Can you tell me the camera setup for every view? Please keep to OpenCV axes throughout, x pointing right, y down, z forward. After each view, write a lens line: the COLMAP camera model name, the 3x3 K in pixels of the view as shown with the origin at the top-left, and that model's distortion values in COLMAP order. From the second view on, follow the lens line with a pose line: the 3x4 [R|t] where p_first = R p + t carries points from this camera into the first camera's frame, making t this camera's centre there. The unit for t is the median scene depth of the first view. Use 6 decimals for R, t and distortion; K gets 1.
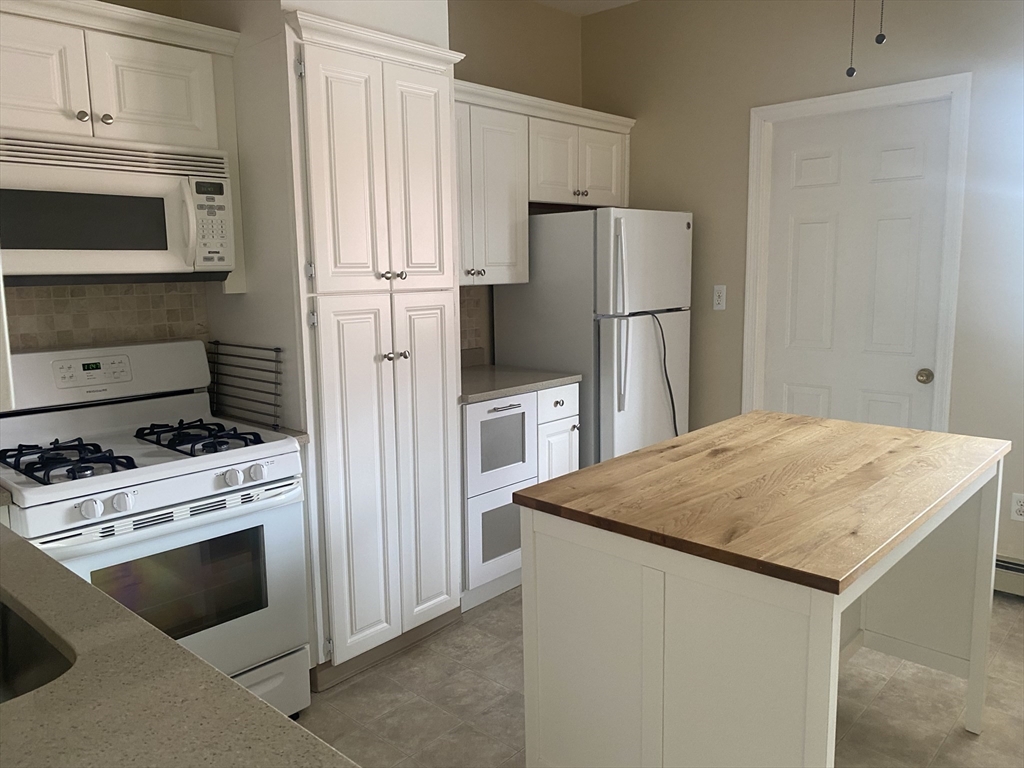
lens RADIAL K [[772.8, 0, 513.6], [0, 772.8, 365.3], [0, 0, 1]] dist [0.002550, 0.001414]
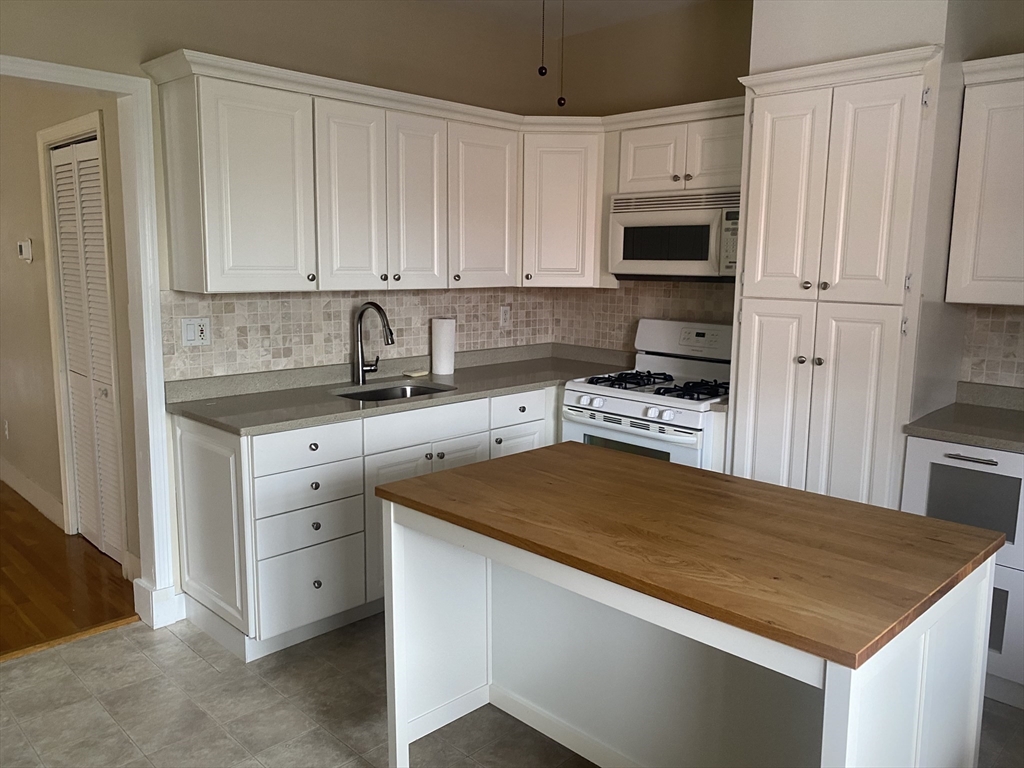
lens RADIAL K [[780.1, 0, 512.0], [0, 780.1, 384.0], [0, 0, 1]] dist [0.001683, 0.003595]
pose [[-0.060815, 0.170794, -0.983428, 1.095195], [-0.137951, 0.974359, 0.177749, -0.135745], [0.988570, 0.146475, -0.035694, 0.736348]]
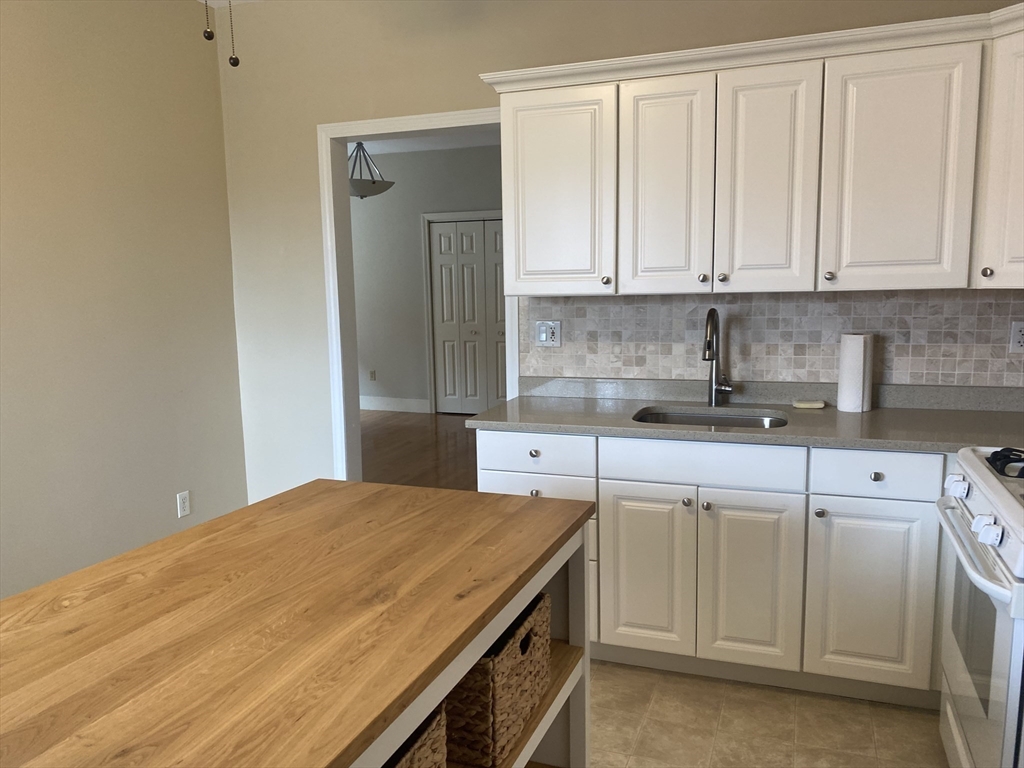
lens RADIAL K [[774.1, 0, 490.3], [0, 774.1, 390.3], [0, 0, 1]] dist [0.094518, -0.126741]
pose [[-0.935739, 0.085779, -0.342103, 0.358494], [-0.008301, 0.964348, 0.264505, -0.188152], [0.352595, 0.250348, -0.901666, 1.445109]]
